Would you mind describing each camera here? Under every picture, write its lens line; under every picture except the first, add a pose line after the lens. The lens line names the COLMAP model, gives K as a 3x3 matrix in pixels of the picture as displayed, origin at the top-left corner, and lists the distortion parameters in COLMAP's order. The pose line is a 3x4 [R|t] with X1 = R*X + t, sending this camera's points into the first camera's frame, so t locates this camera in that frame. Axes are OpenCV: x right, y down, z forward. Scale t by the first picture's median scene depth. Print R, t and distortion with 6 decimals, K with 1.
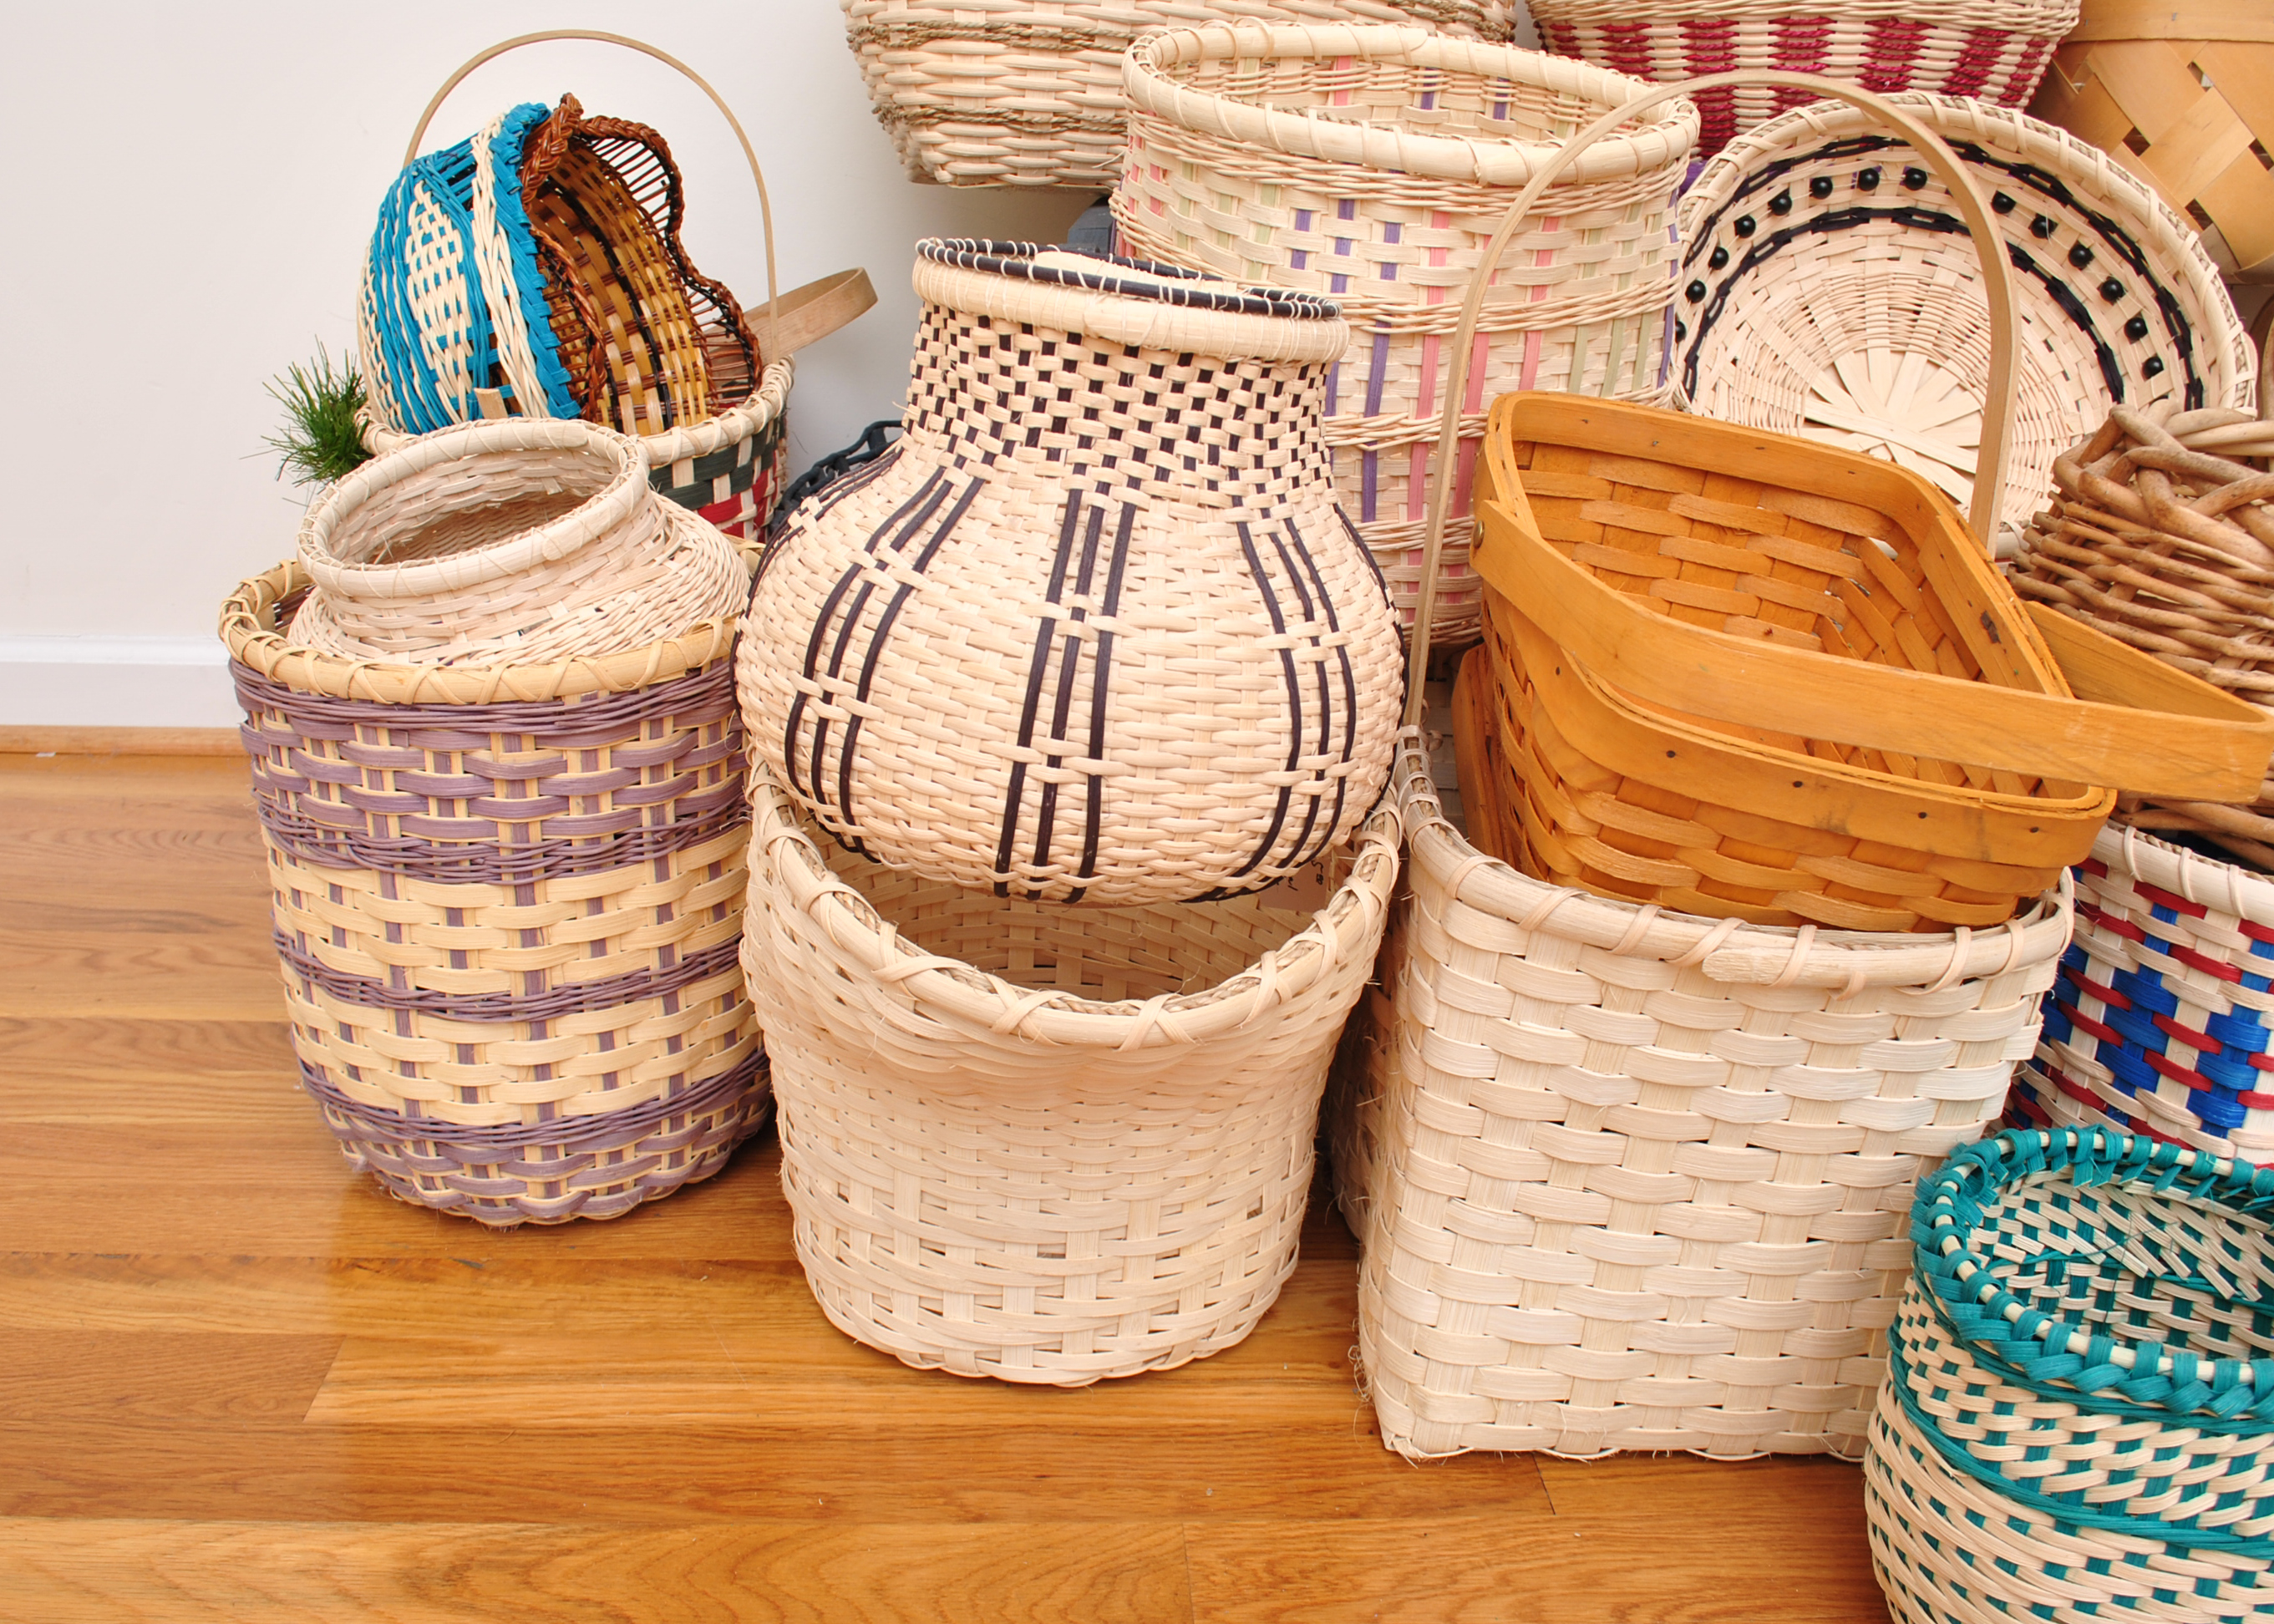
lens RADIAL K [[2103.3, 0, 1127.1], [0, 2103.3, 794.4], [0, 0, 1]] dist [-0.073405, -0.004709]
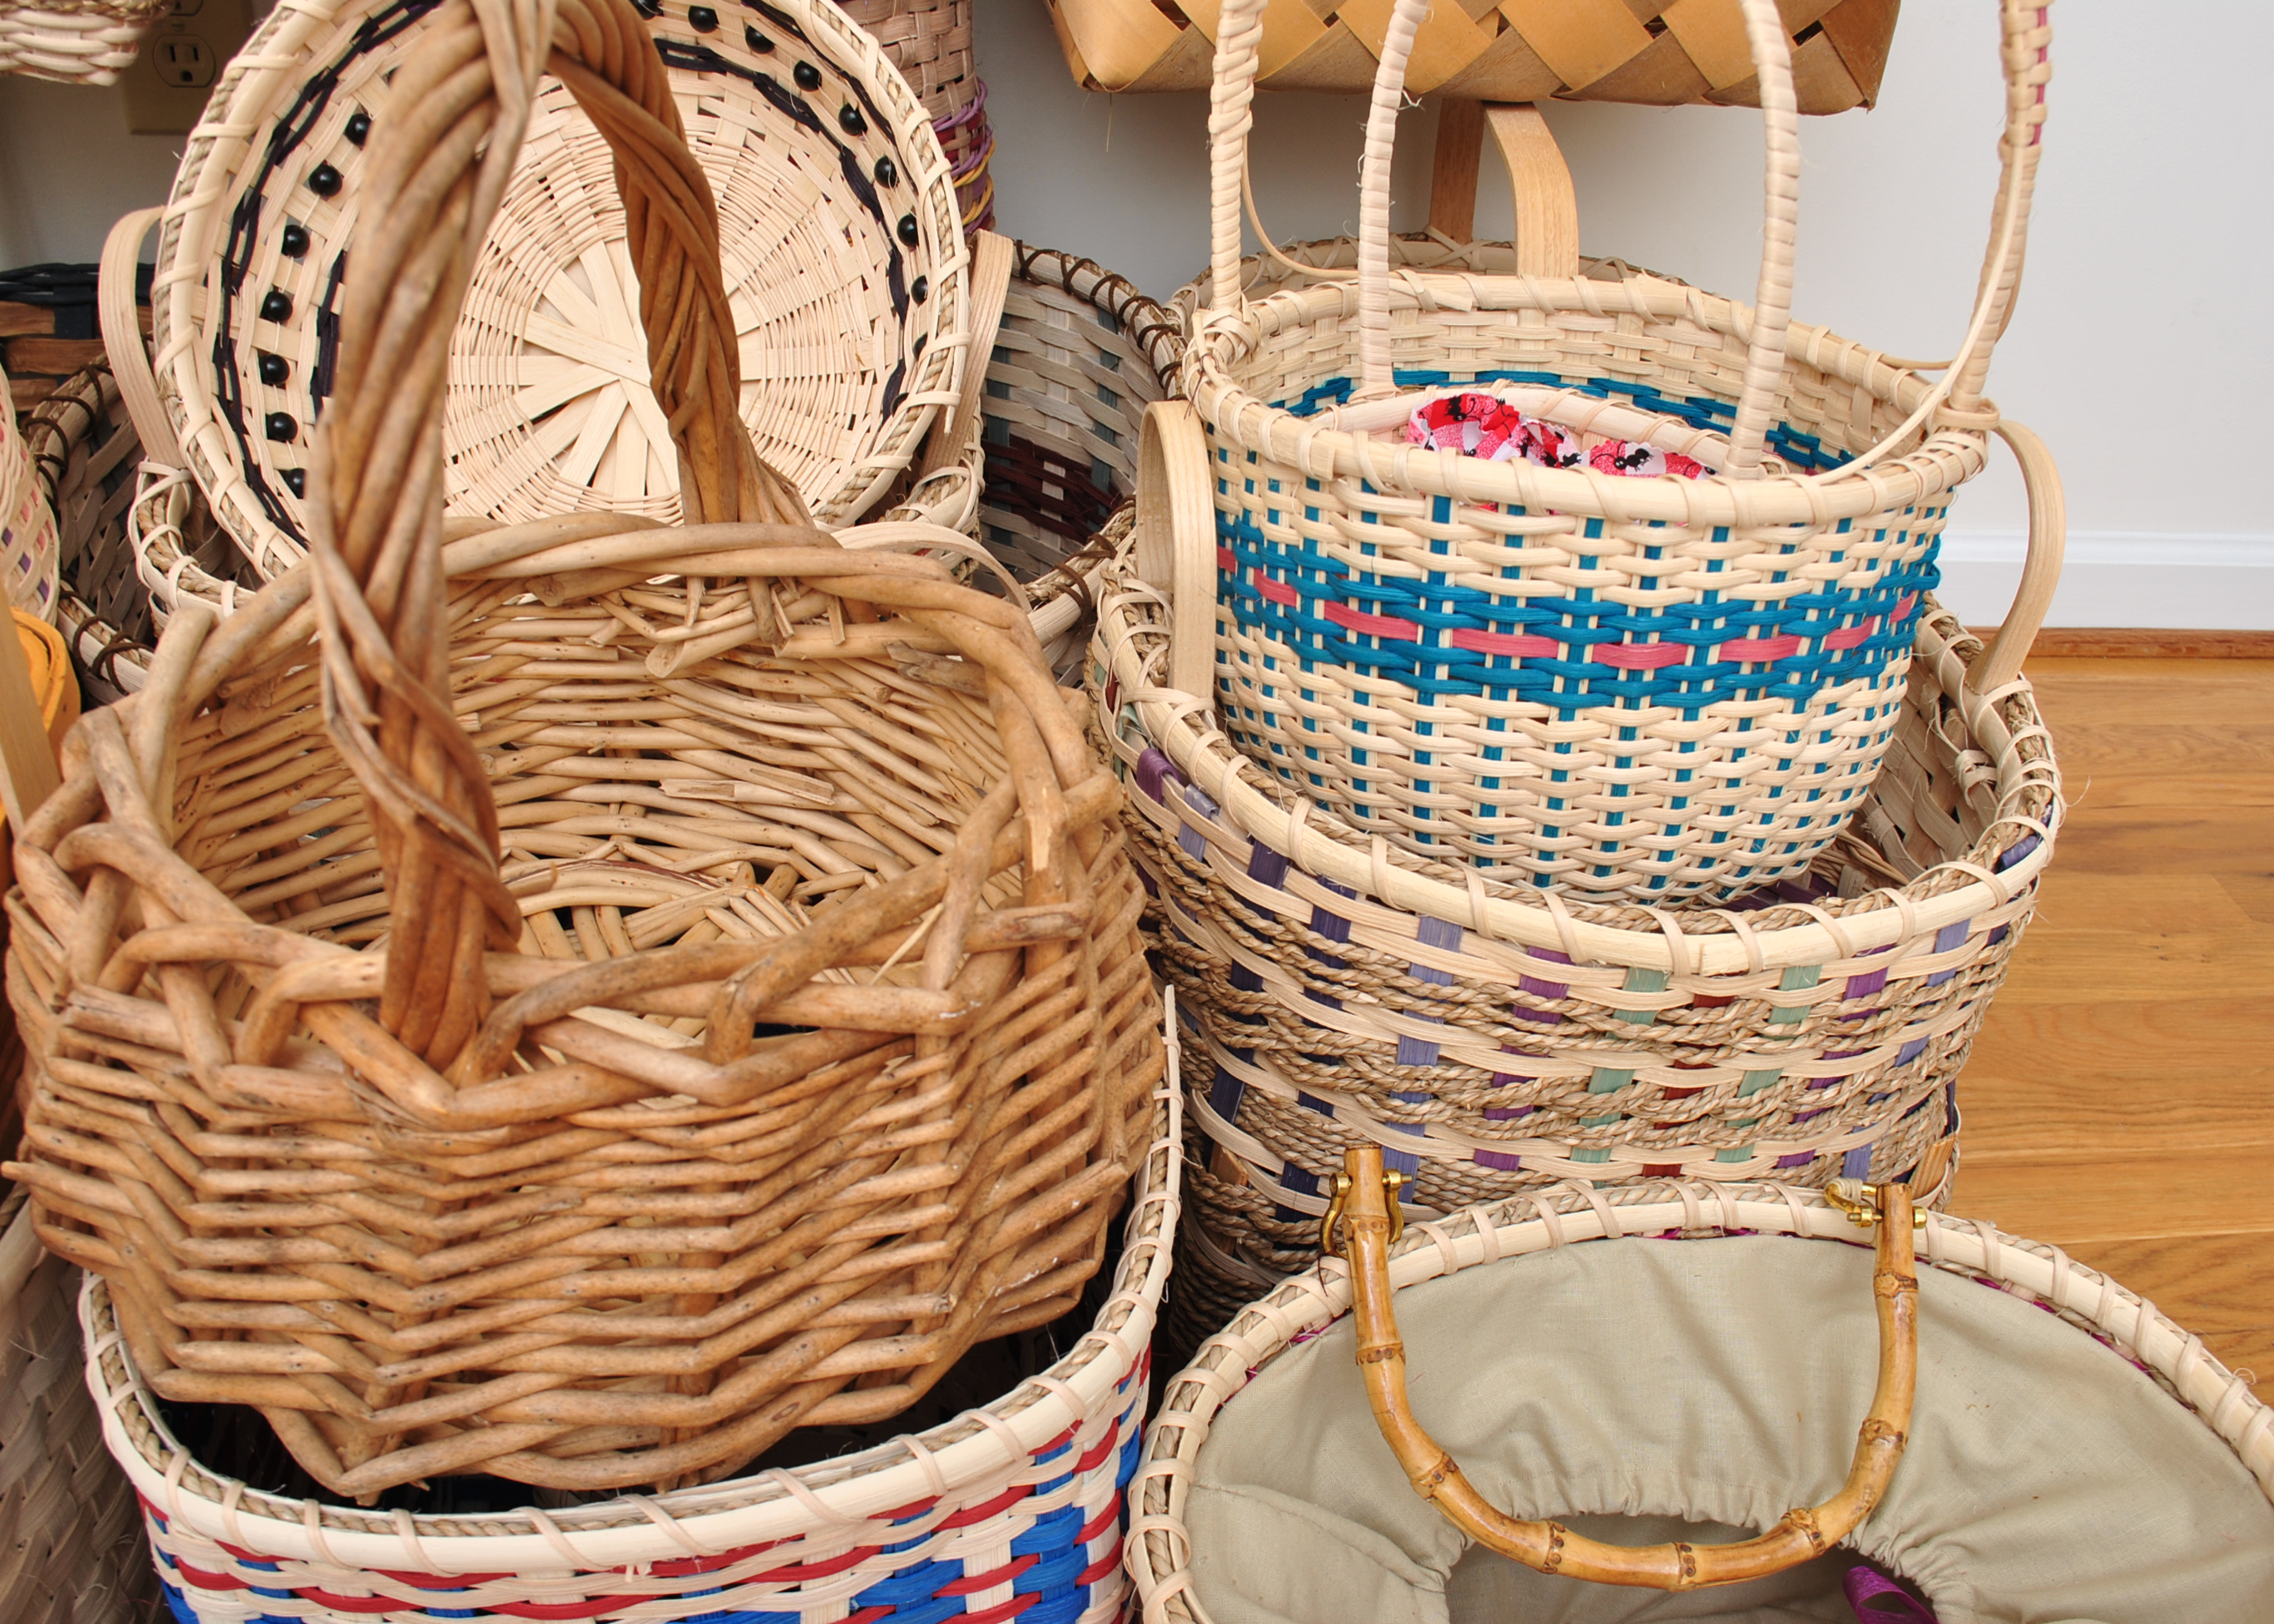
lens RADIAL K [[2082.8, 0, 1137.0], [0, 2082.8, 812.0], [0, 0, 1]] dist [-0.068185, 0.001356]
pose [[0.999996, -0.000191, 0.002764, 0.750253], [-0.000468, 0.971587, 0.236681, -0.266331], [-0.002731, -0.236682, 0.971583, 0.340282]]
